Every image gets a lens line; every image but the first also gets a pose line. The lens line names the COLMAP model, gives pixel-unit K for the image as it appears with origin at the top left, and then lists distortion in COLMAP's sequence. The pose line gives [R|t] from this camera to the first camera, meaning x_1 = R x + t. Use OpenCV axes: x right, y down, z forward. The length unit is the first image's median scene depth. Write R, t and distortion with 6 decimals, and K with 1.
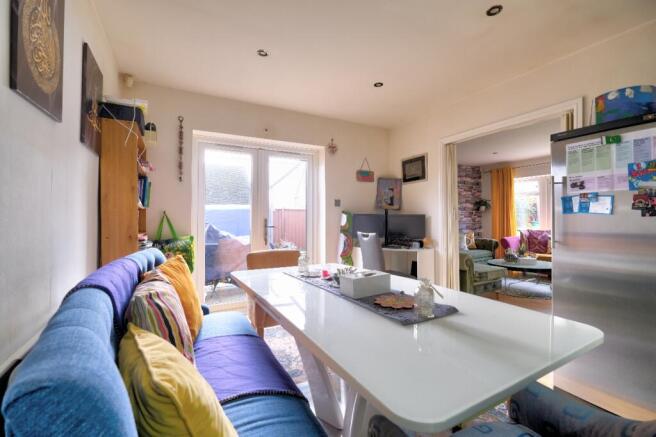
lens RADIAL K [[284.9, 0, 329.5], [0, 284.9, 214.7], [0, 0, 1]] dist [-0.003817, -0.000239]
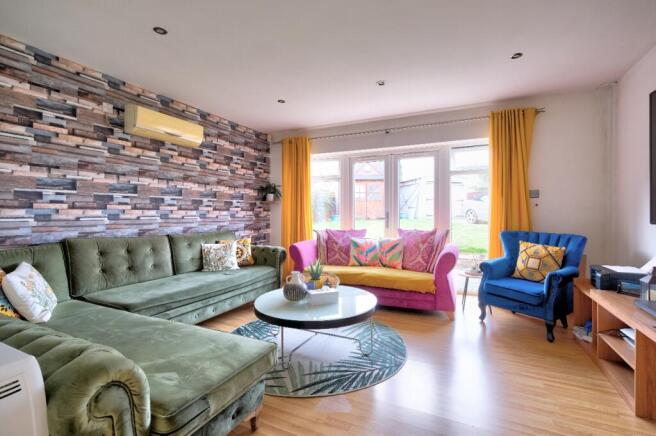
lens RADIAL K [[303.1, 0, 327.9], [0, 303.1, 214.6], [0, 0, 1]] dist [0.000007, 0.000000]
pose [[0.820808, -0.002697, 0.571198, 0.253854], [-0.009872, 0.999773, 0.018907, 0.003308], [-0.571119, -0.021157, 0.820594, 0.357497]]
